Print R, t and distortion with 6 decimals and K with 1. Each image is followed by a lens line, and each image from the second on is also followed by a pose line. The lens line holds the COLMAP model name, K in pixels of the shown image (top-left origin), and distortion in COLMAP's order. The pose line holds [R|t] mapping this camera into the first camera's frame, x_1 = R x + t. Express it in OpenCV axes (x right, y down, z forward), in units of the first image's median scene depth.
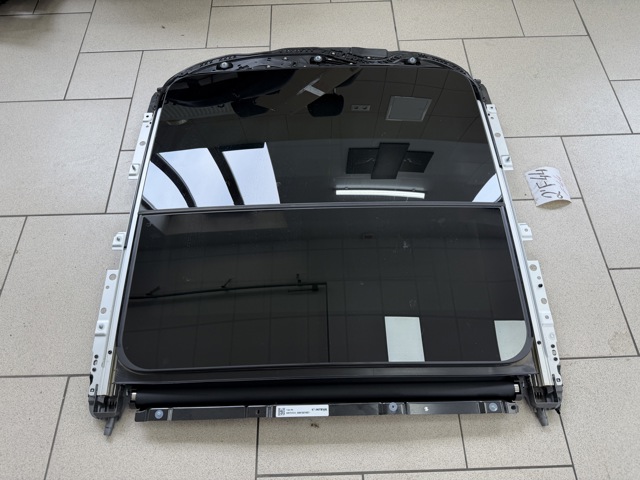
lens RADIAL K [[452.3, 0, 320.5], [0, 452.3, 240.4], [0, 0, 1]] dist [-0.001925, 0.000580]
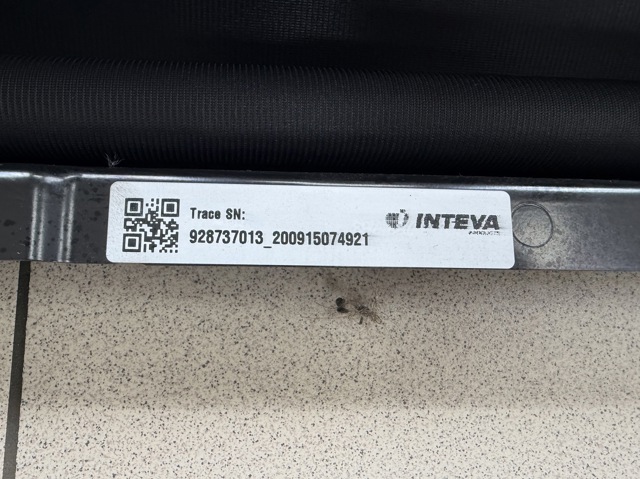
lens RADIAL K [[452.3, 0, 319.1], [0, 452.3, 238.5], [0, 0, 1]] dist [-0.001925, 0.000580]
pose [[0.980147, 0.035839, 0.195006, -0.063905], [-0.101120, 0.936360, 0.336162, 0.332161], [-0.170548, -0.349207, 0.921394, 0.866592]]
